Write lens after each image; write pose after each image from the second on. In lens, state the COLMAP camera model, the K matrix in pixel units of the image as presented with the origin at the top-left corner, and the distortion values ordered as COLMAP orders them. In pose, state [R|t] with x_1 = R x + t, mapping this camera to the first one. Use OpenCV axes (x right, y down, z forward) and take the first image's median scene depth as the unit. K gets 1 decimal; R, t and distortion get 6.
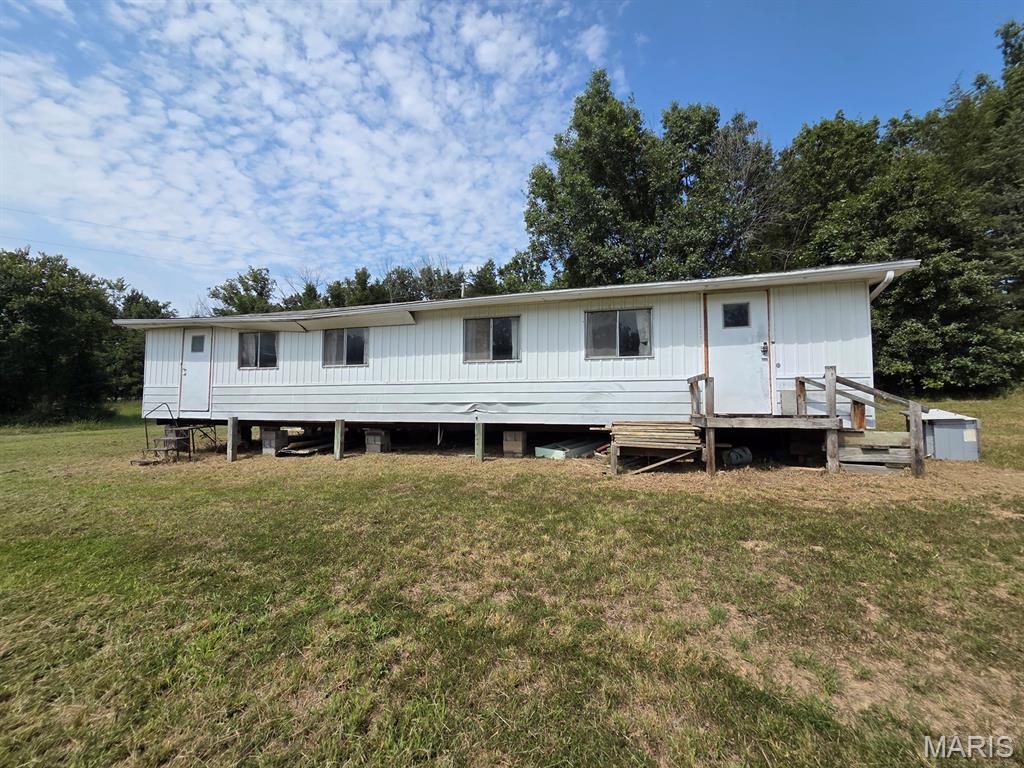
lens RADIAL K [[420.8, 0, 509.2], [0, 420.8, 382.7], [0, 0, 1]] dist [-0.001315, 0.000108]
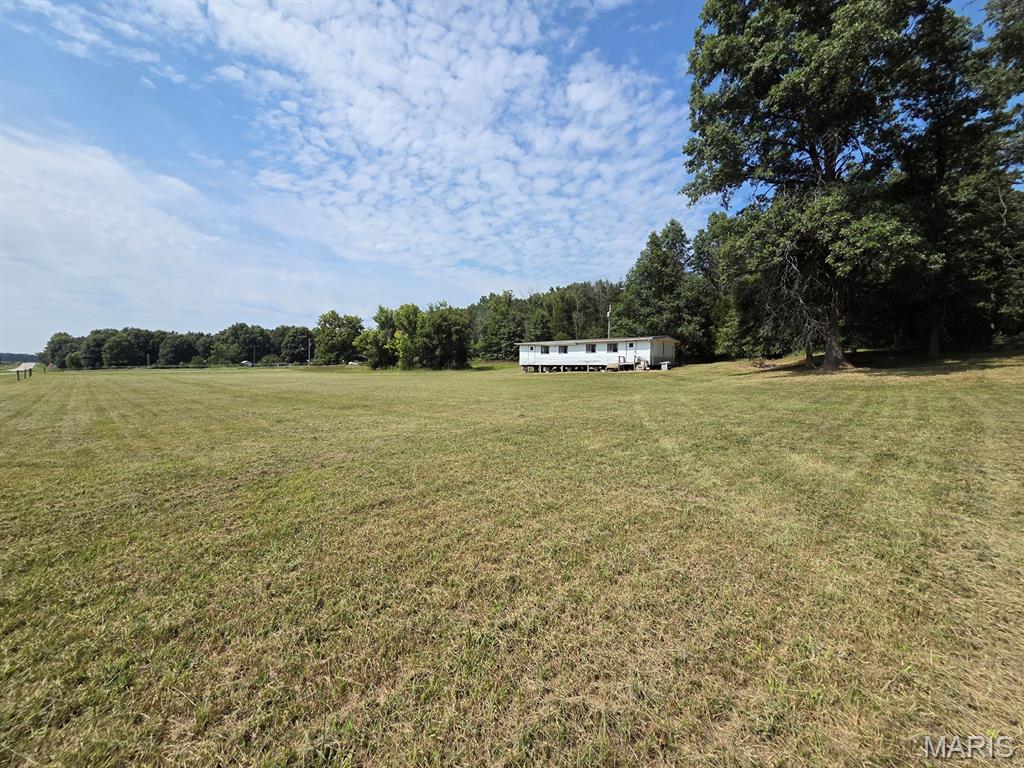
lens RADIAL K [[418.1, 0, 512.0], [0, 418.1, 384.0], [0, 0, 1]] dist [0.000024, -0.000225]
pose [[0.954246, -0.018342, -0.298461, 0.544730], [0.061852, 0.988639, 0.136997, -0.425071], [0.292557, -0.149189, 0.944539, -4.088501]]
